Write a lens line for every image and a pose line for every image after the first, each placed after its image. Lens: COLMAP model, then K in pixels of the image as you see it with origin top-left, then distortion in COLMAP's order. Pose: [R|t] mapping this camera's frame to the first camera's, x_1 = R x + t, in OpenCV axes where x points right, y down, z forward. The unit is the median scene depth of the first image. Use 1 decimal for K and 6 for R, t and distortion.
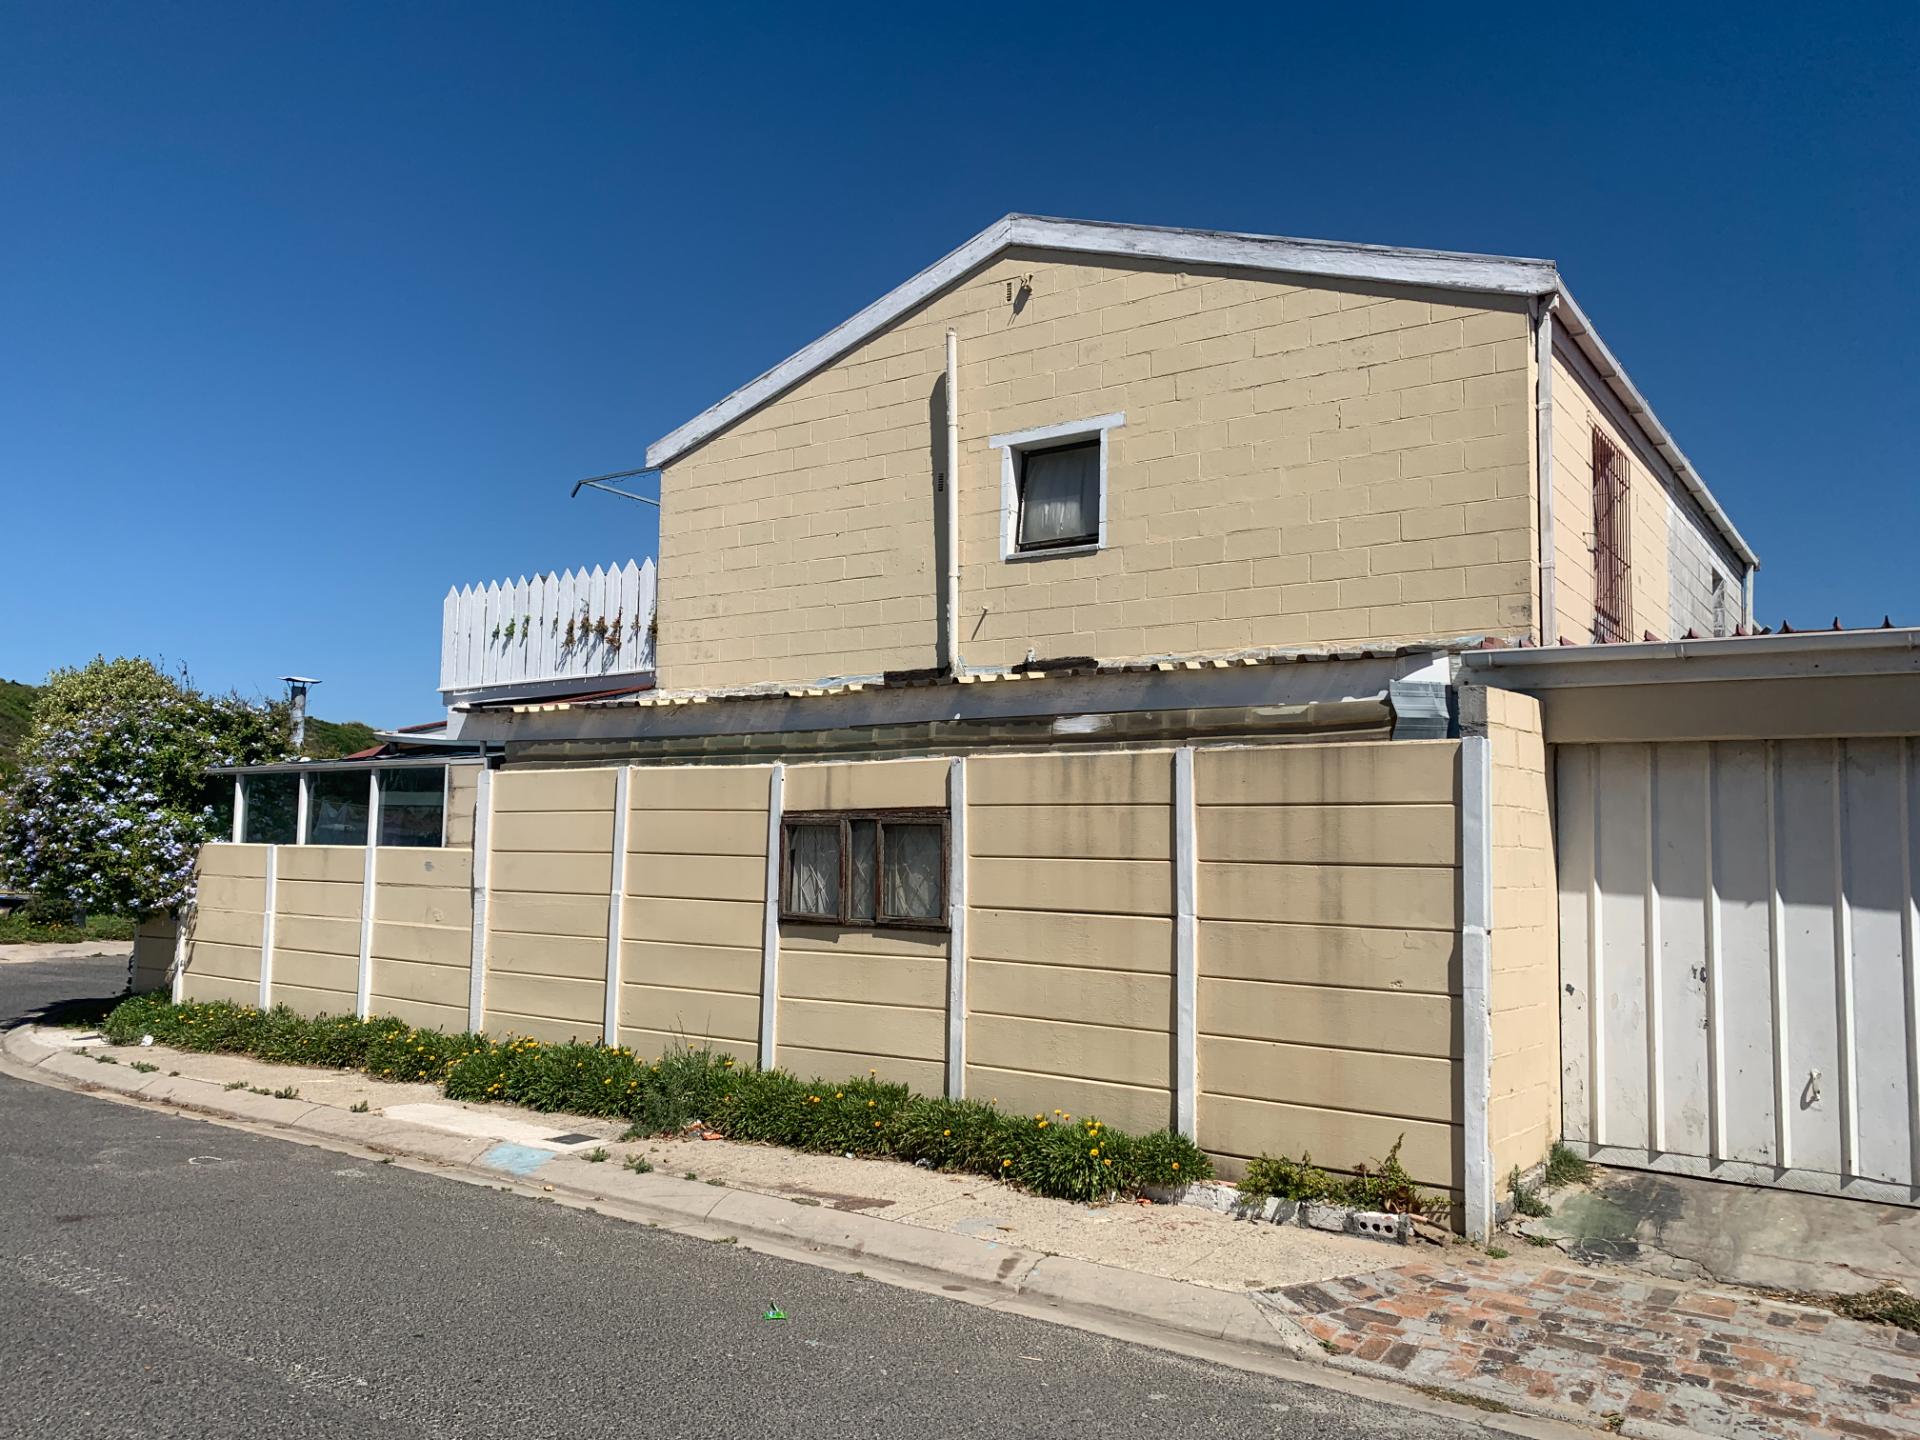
lens RADIAL K [[1457.0, 0, 963.8], [0, 1457.0, 721.0], [0, 0, 1]] dist [0.057933, -0.068844]
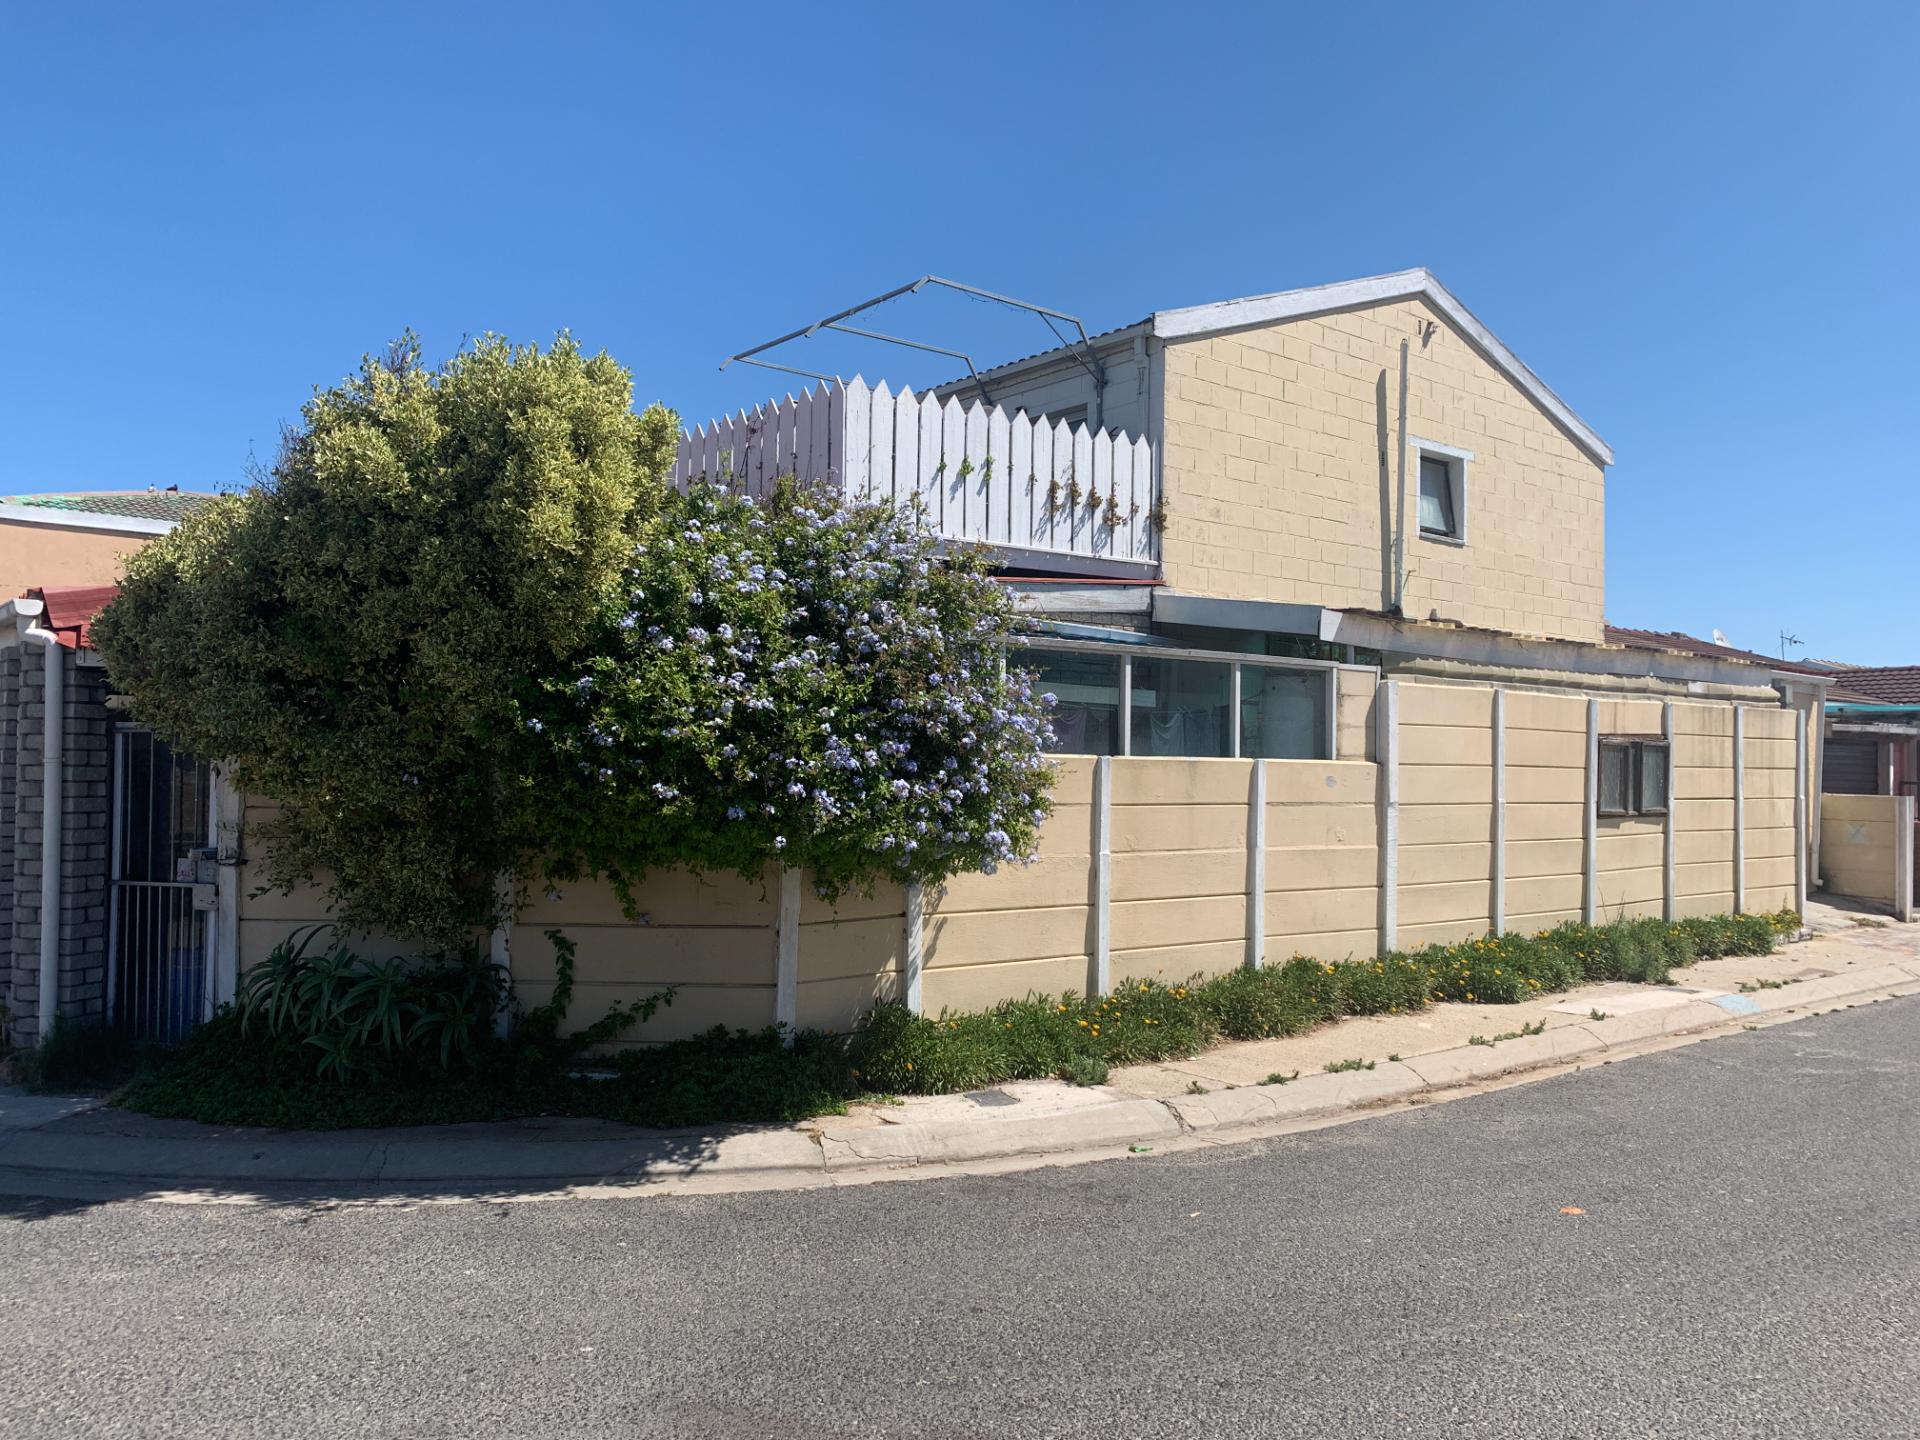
lens RADIAL K [[1457.0, 0, 975.6], [0, 1457.0, 719.1], [0, 0, 1]] dist [0.057933, -0.068844]
pose [[0.266965, 0.016573, 0.963564, -1.164792], [-0.092535, 0.995673, 0.008512, 0.067077], [-0.959253, -0.091436, 0.267344, 0.885951]]
